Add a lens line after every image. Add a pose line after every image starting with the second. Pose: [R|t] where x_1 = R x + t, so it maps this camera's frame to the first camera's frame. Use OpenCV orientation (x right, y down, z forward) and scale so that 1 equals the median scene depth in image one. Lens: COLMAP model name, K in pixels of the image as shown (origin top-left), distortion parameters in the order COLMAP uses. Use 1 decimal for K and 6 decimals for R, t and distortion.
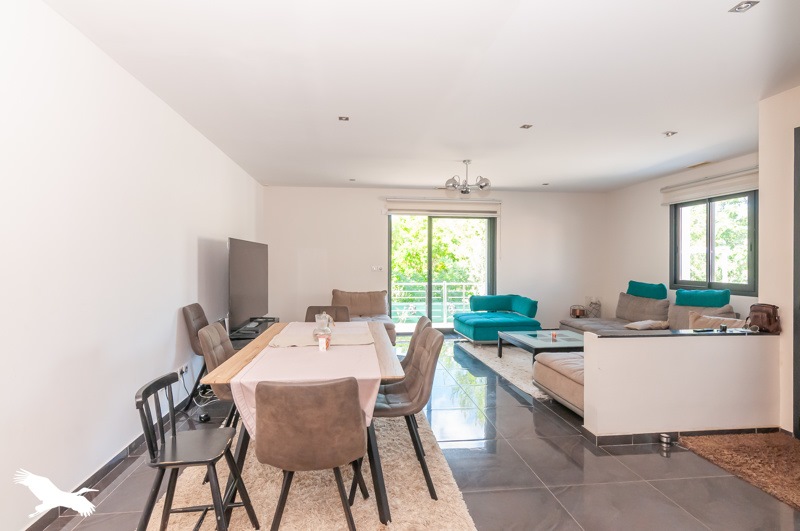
lens RADIAL K [[391.1, 0, 400.2], [0, 391.1, 266.7], [0, 0, 1]] dist [0.000791, 0.000073]
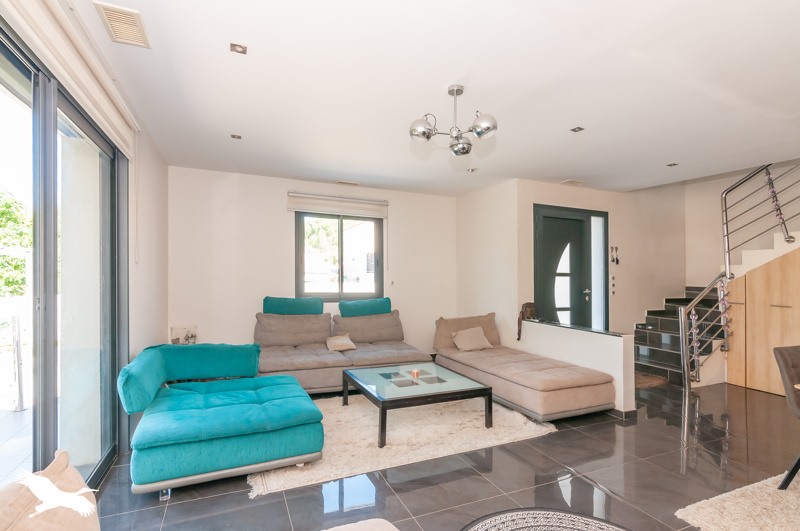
lens RADIAL K [[391.1, 0, 401.4], [0, 391.1, 270.3], [0, 0, 1]] dist [0.000791, 0.000073]
pose [[-0.297480, 0.009771, 0.954678, -0.282941], [-0.002068, 0.999939, -0.010879, -0.011461], [-0.954726, -0.005211, -0.297441, 1.139142]]
